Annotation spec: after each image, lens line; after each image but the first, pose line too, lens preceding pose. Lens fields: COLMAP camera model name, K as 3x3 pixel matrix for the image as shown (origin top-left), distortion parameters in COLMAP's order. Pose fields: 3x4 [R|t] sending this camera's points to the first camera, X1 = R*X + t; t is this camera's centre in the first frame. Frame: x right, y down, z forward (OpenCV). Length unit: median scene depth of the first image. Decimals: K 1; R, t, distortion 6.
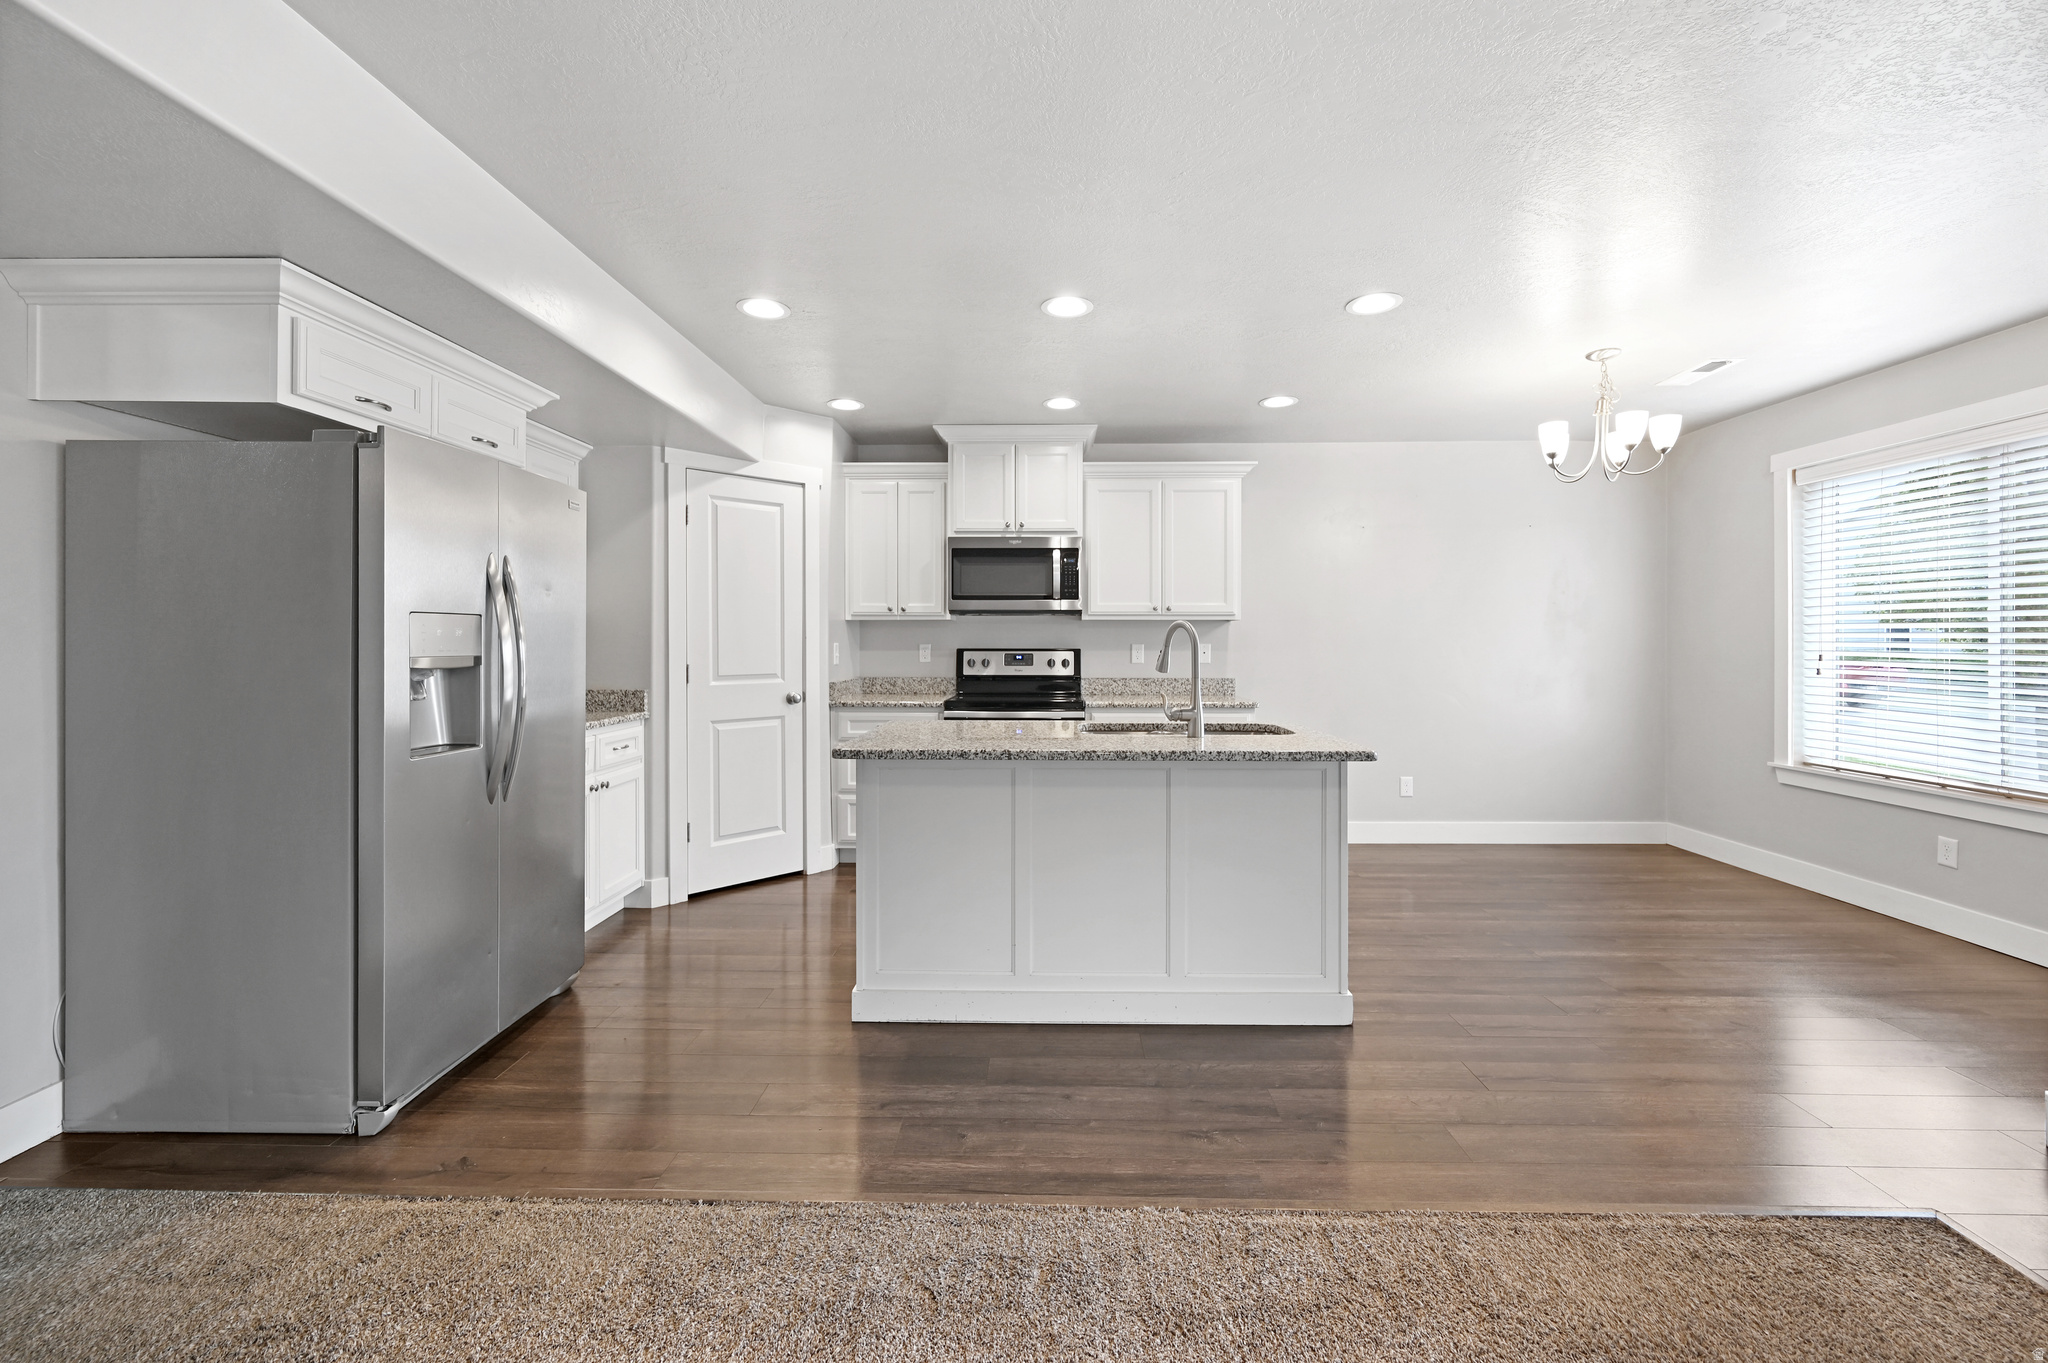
lens RADIAL K [[858.6, 0, 1040.0], [0, 858.6, 637.0], [0, 0, 1]] dist [-0.003389, 0.000276]
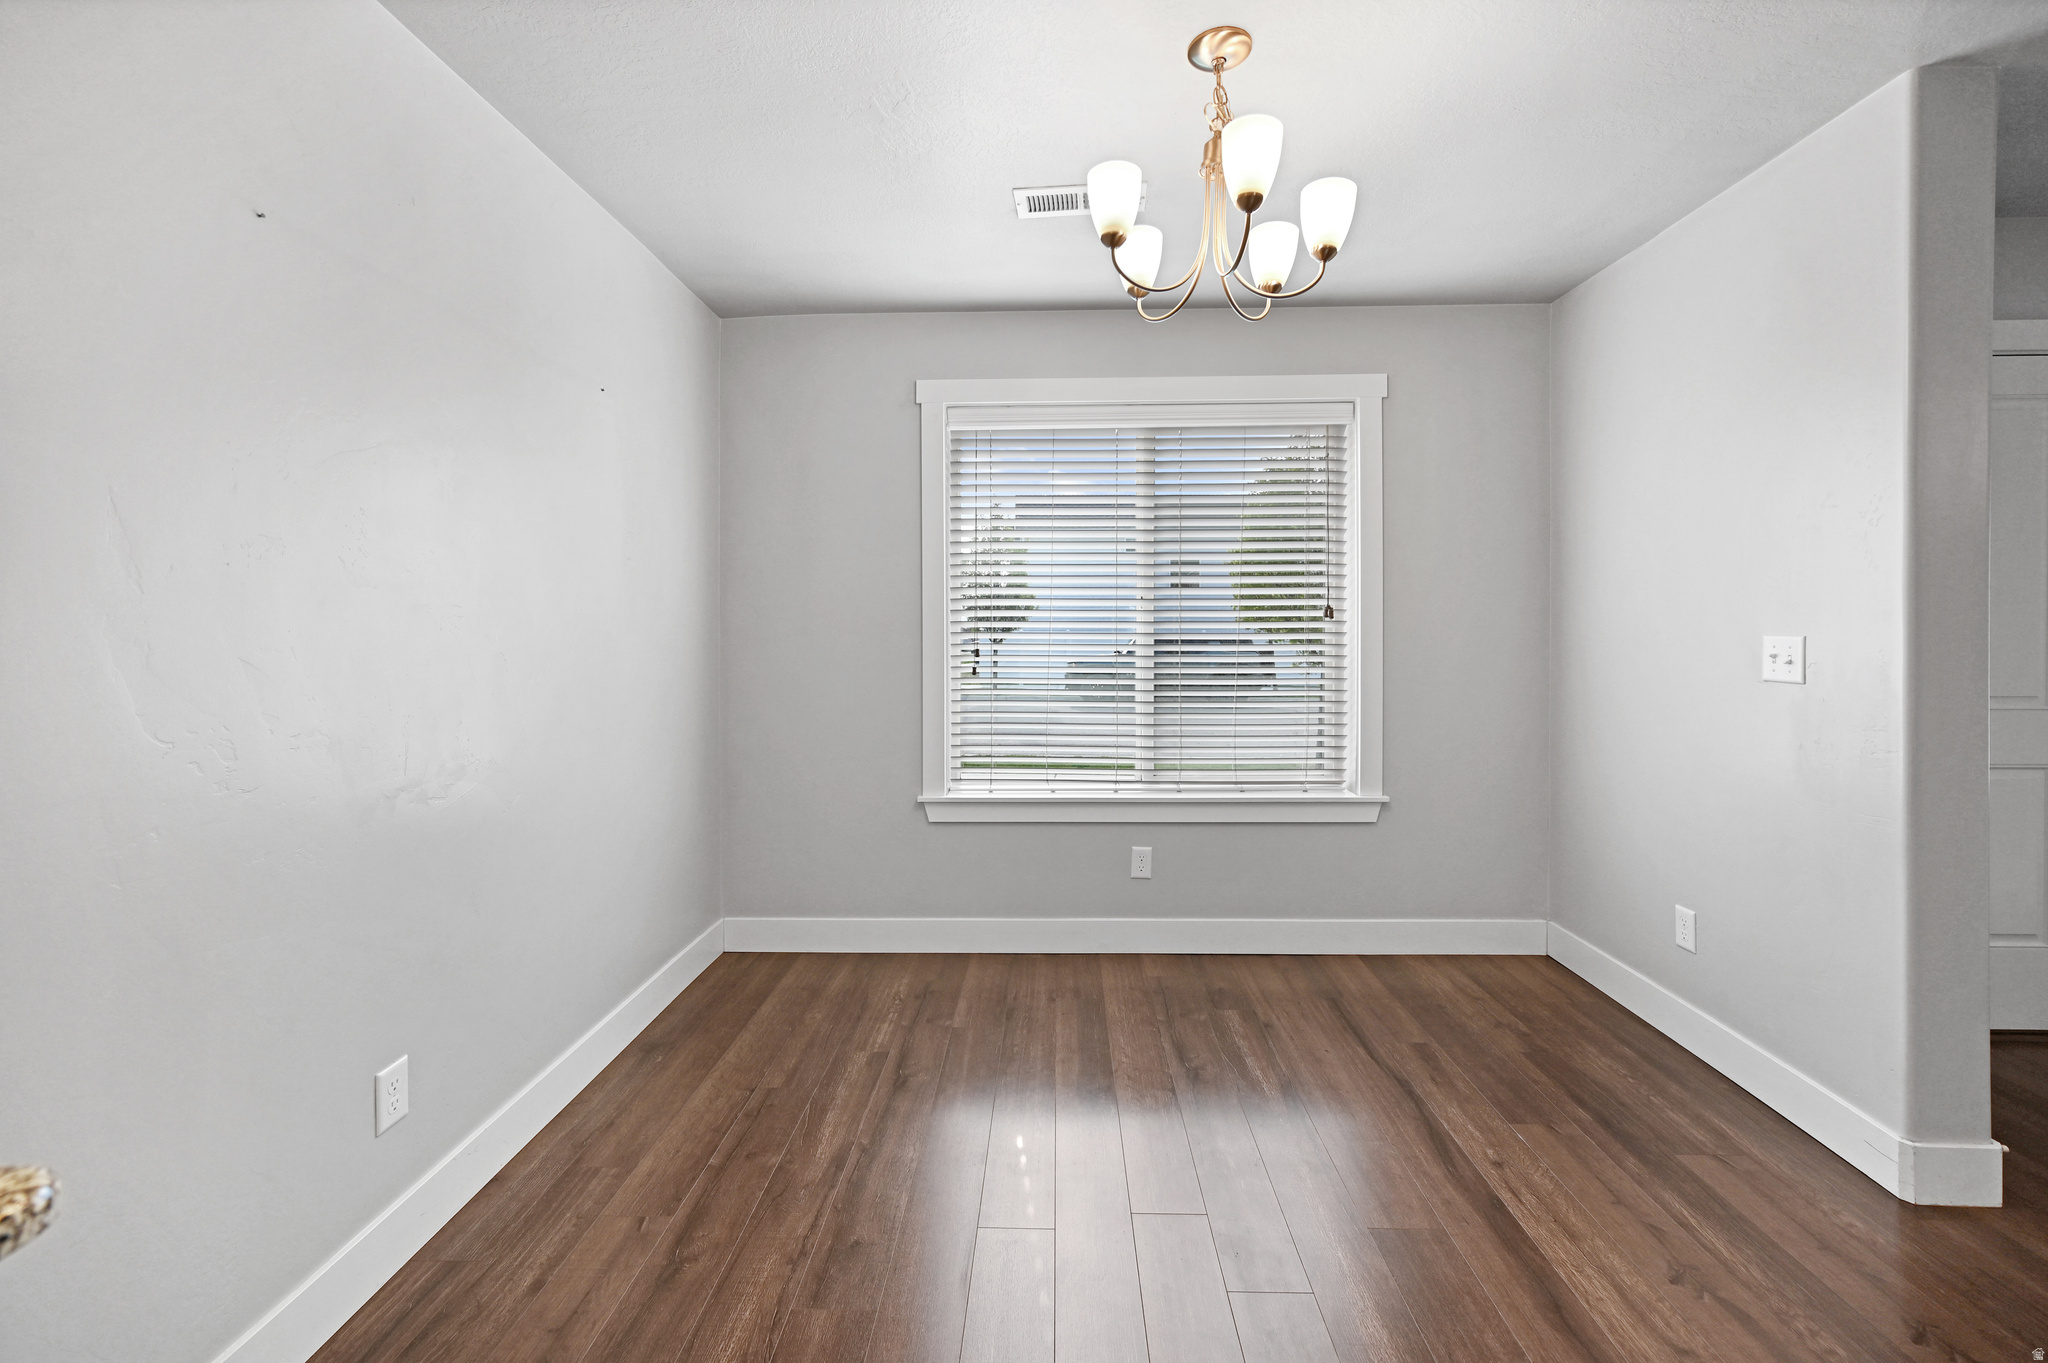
lens RADIAL K [[827.0, 0, 1025.0], [0, 827.0, 633.7], [0, 0, 1]] dist [-0.001198, -0.000035]
pose [[0.033514, -0.009343, 0.999395, 0.137443], [0.000237, 0.999956, 0.009341, -0.000189], [-0.999438, -0.000077, 0.033515, 0.824983]]
